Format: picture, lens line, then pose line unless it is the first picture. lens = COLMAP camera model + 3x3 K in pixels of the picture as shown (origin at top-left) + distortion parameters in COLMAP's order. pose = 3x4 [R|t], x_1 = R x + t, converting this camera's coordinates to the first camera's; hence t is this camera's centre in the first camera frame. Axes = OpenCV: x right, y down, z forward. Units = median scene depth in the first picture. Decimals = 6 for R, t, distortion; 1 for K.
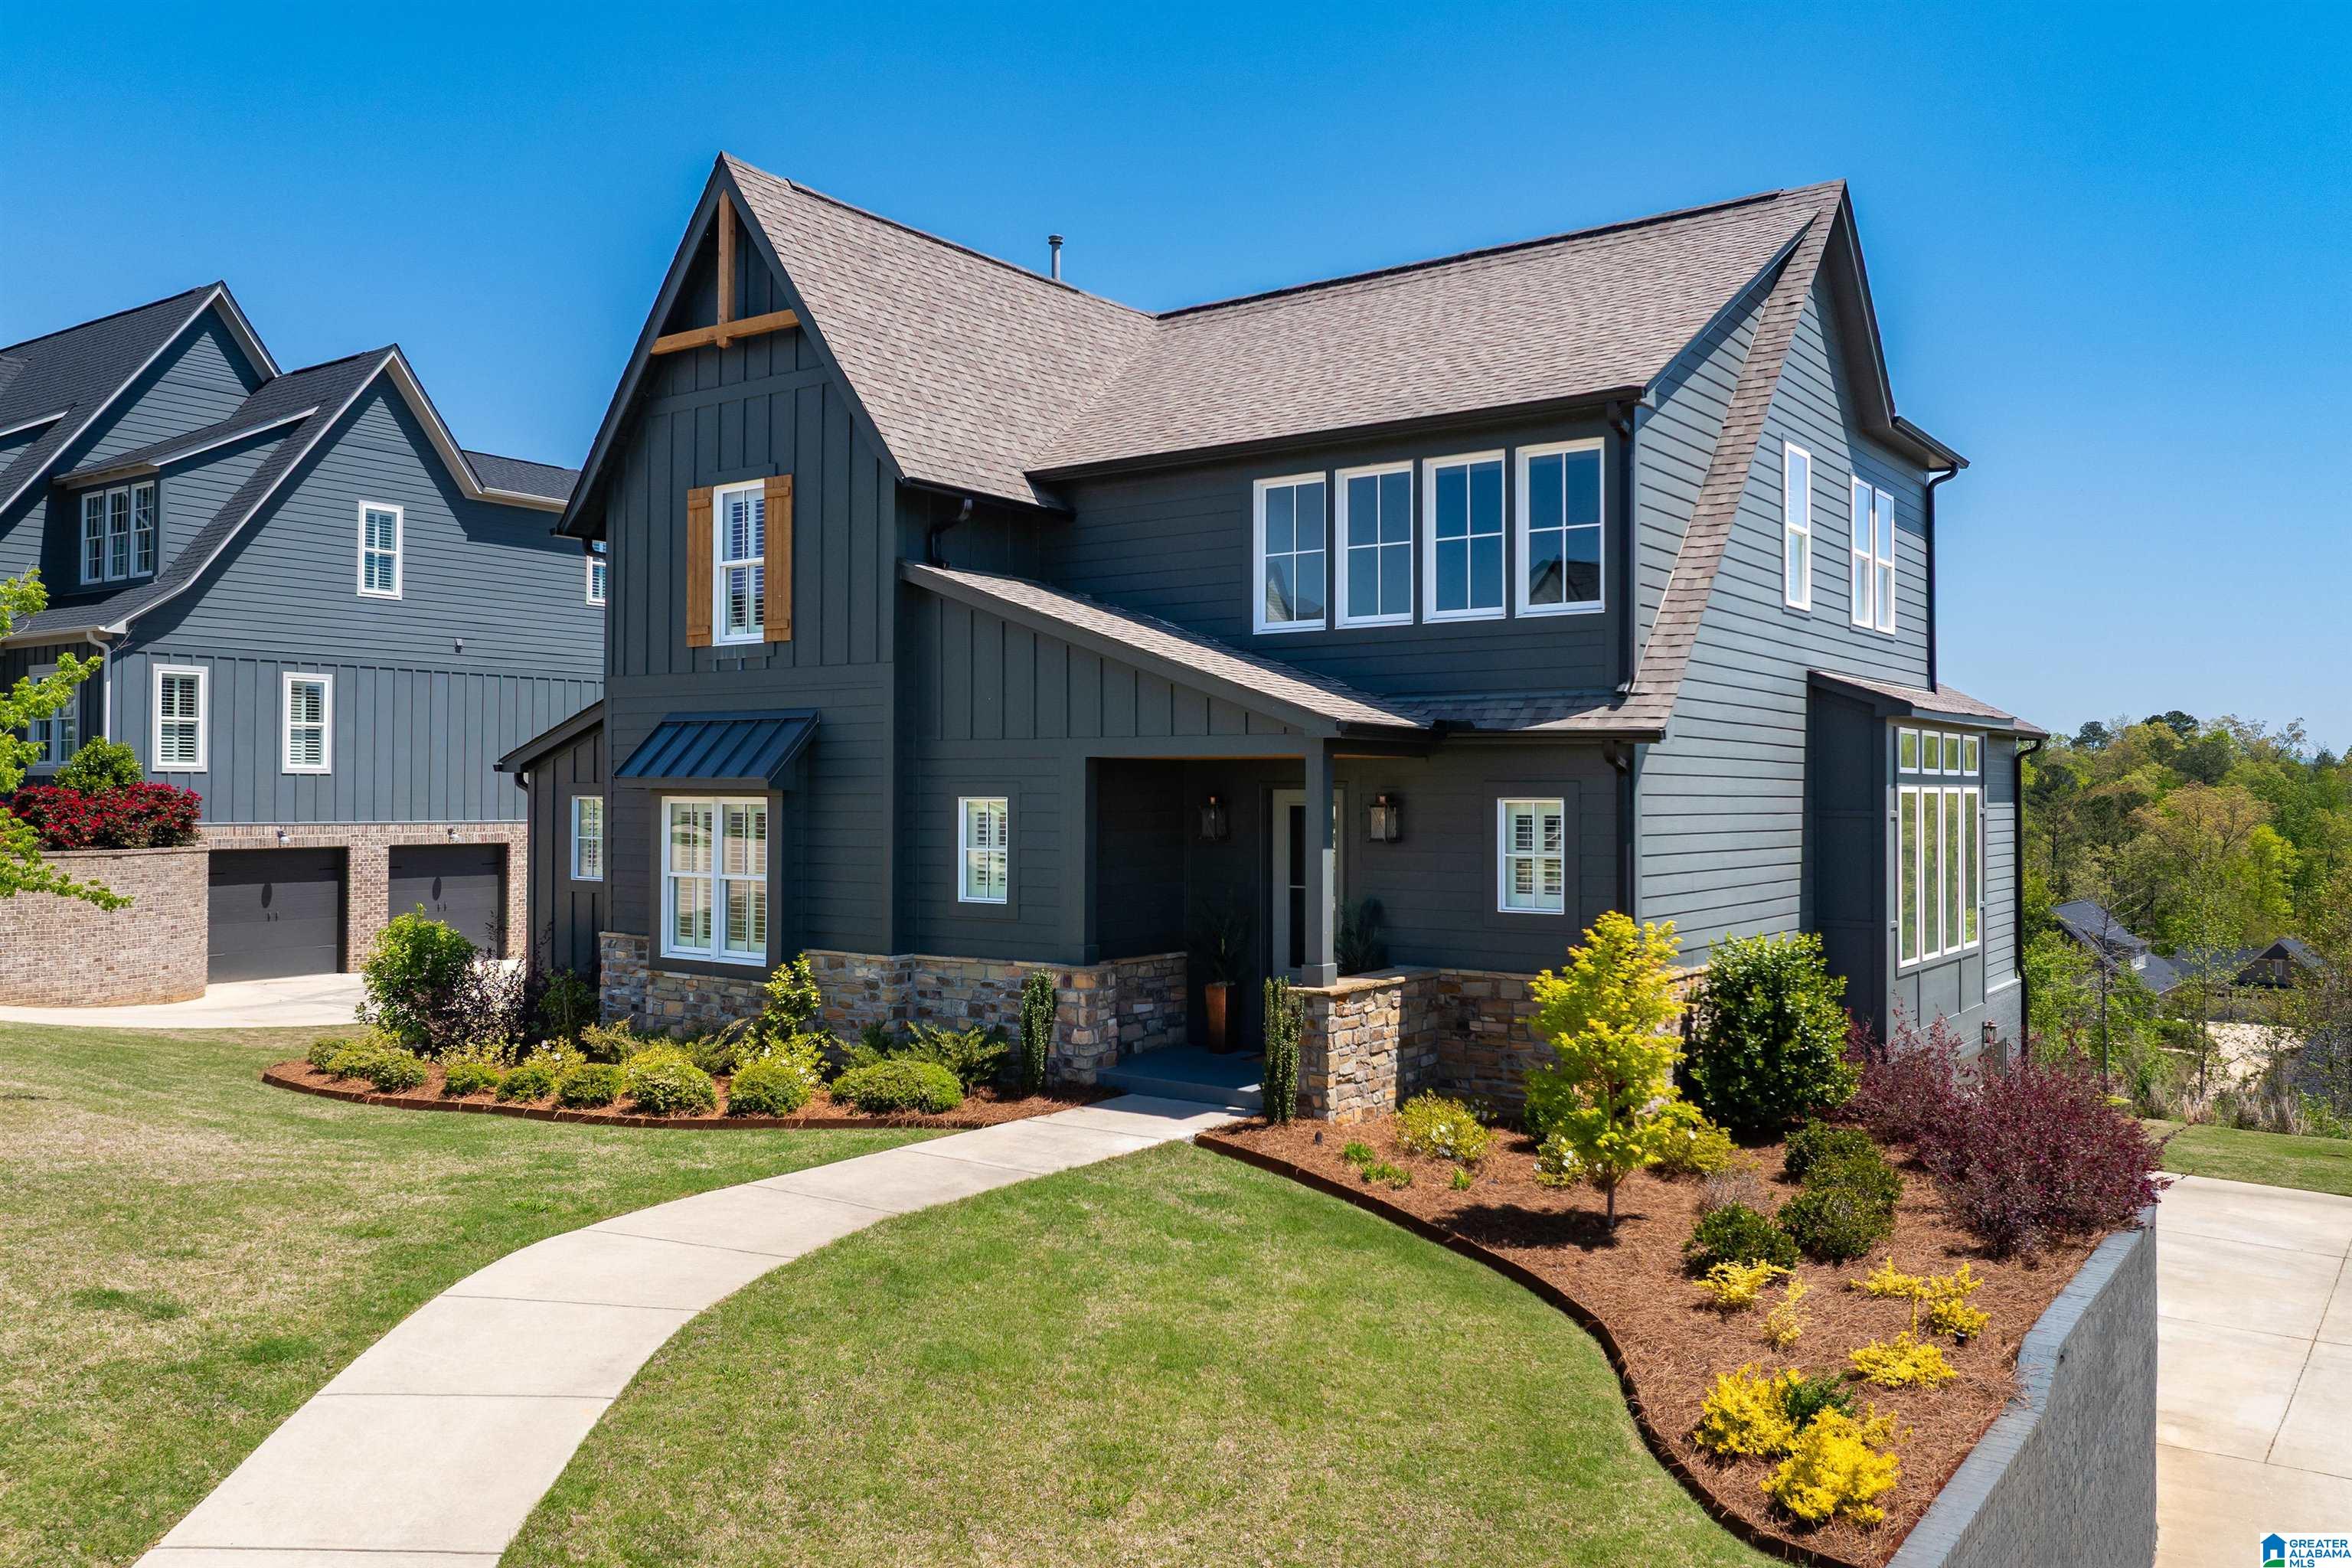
lens RADIAL K [[1840.6, 0, 1174.0], [0, 1840.6, 830.9], [0, 0, 1]] dist [-0.038477, -0.009520]
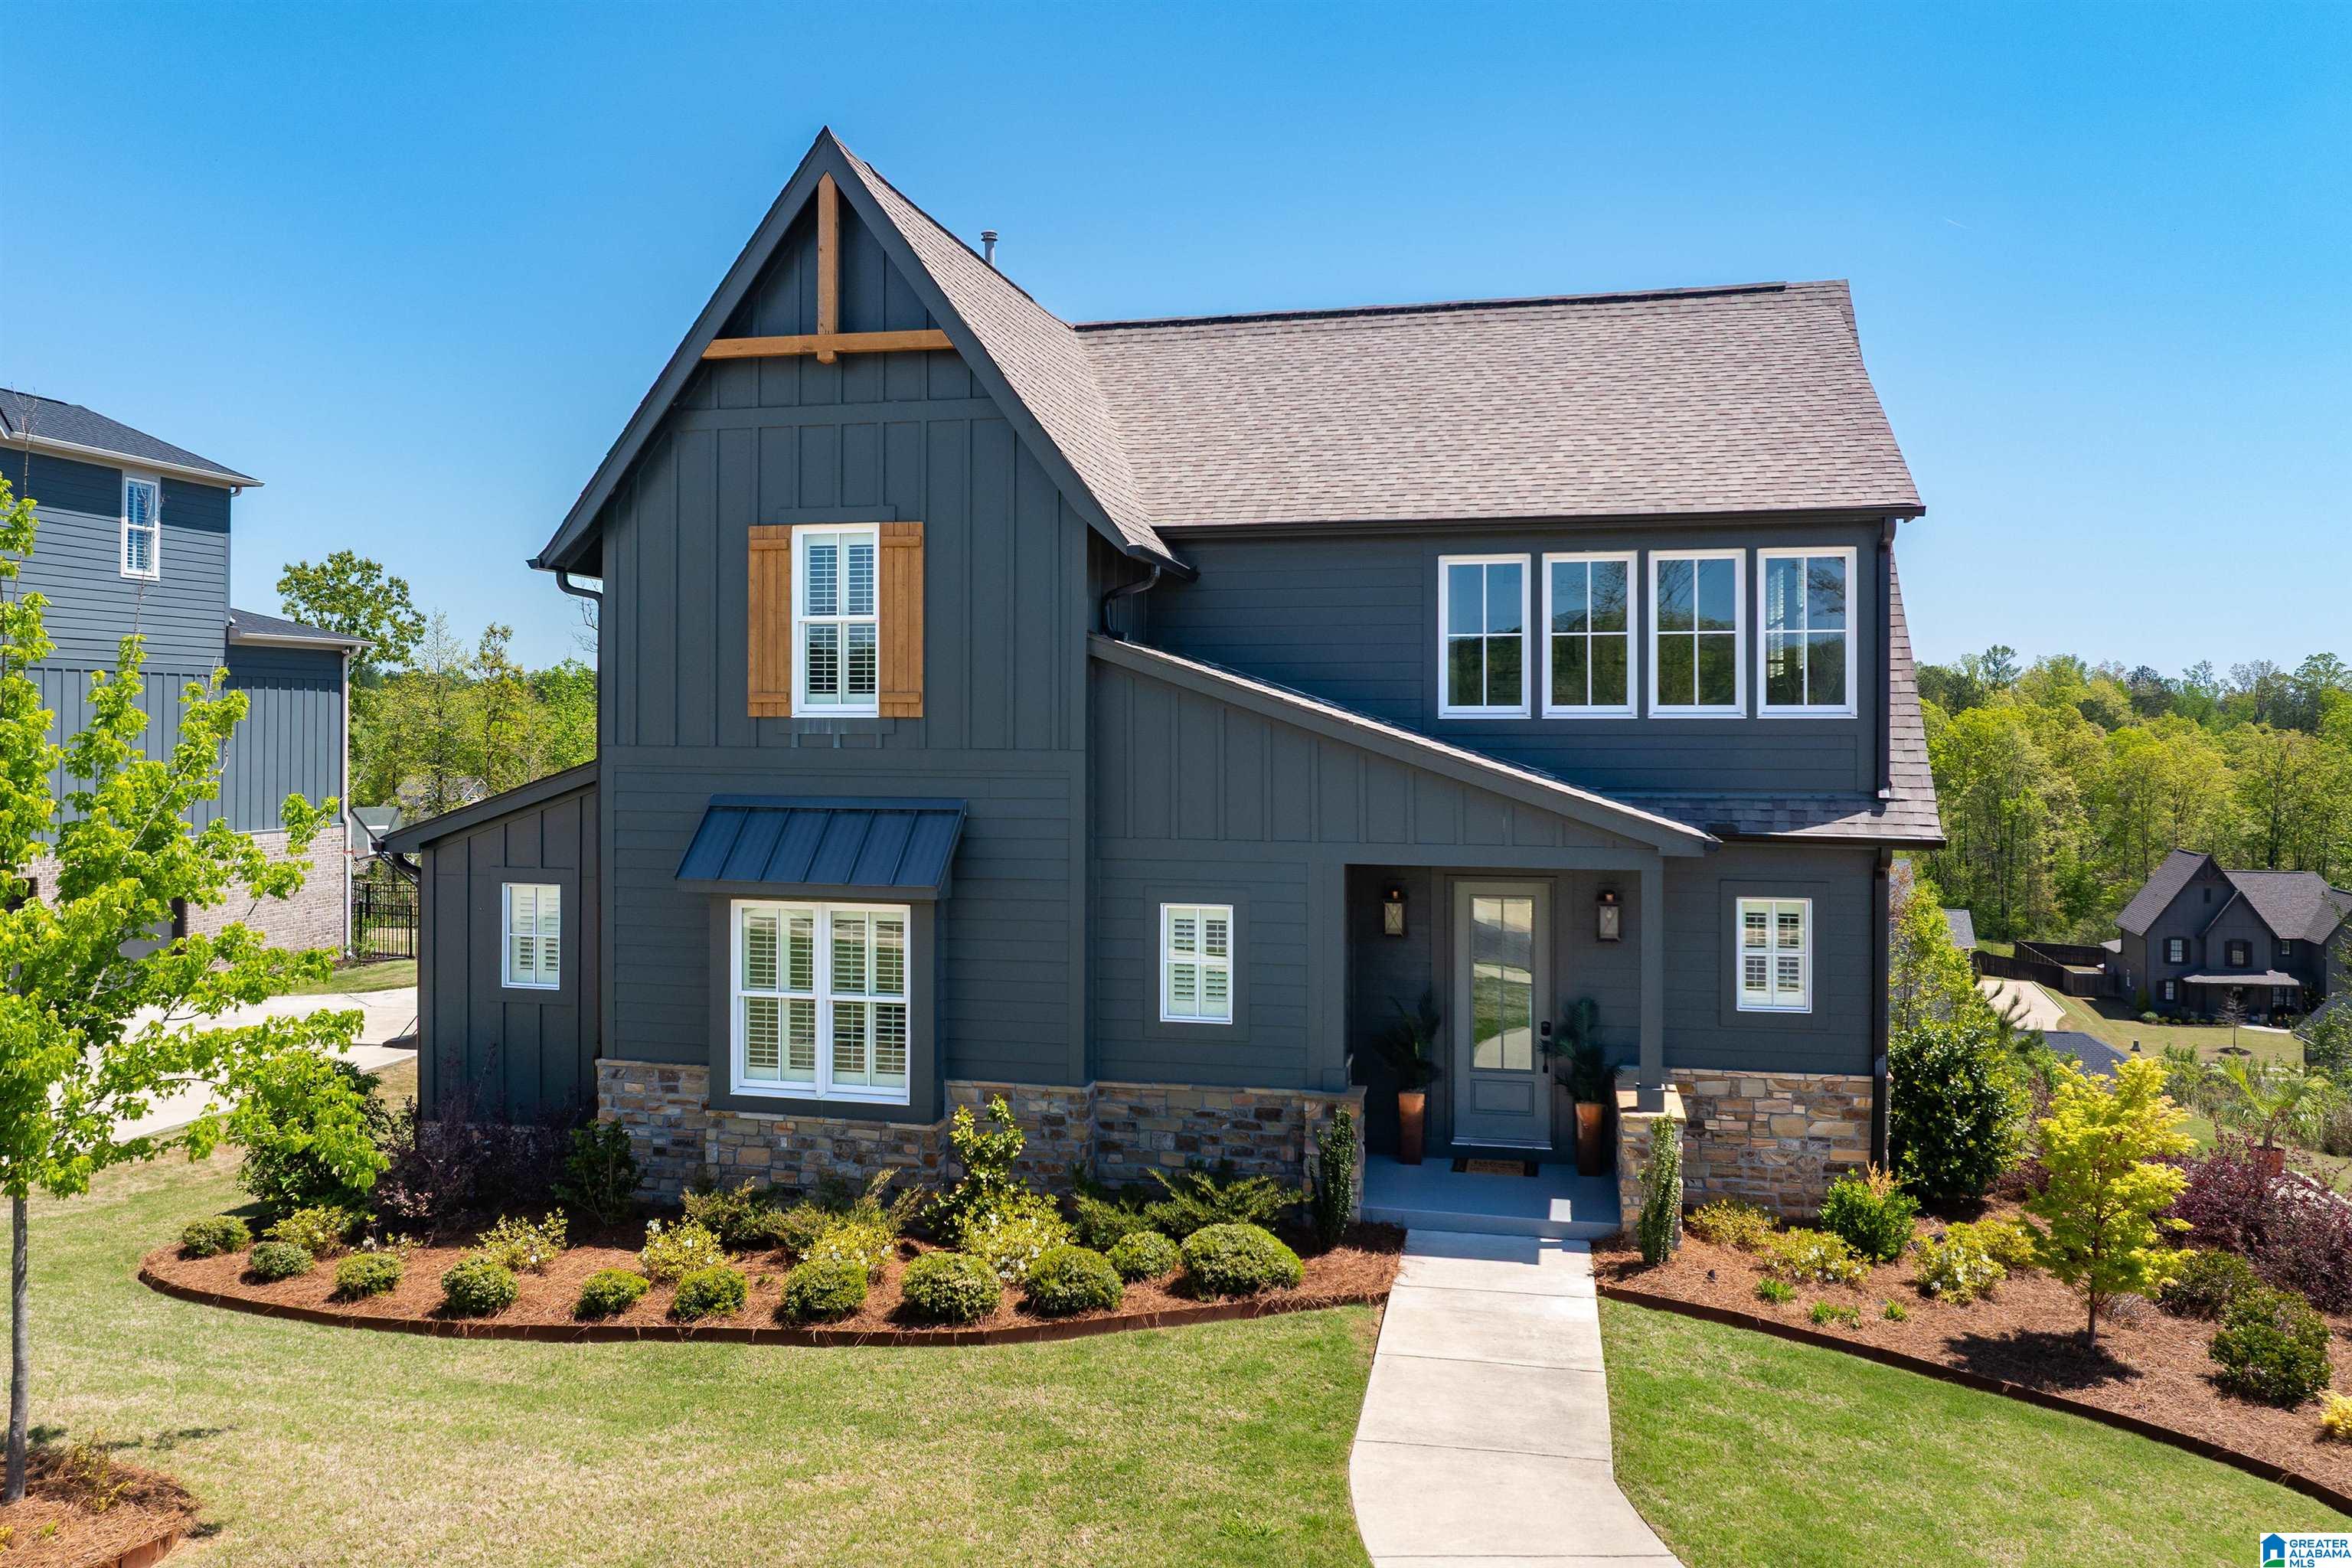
lens RADIAL K [[1840.6, 0, 1163.7], [0, 1840.6, 783.5], [0, 0, 1]] dist [-0.038477, -0.009520]
pose [[0.923704, -0.012145, 0.382916, -0.447846], [0.008221, 0.999896, 0.011881, -0.085562], [-0.383020, -0.007827, 0.923707, 0.178395]]
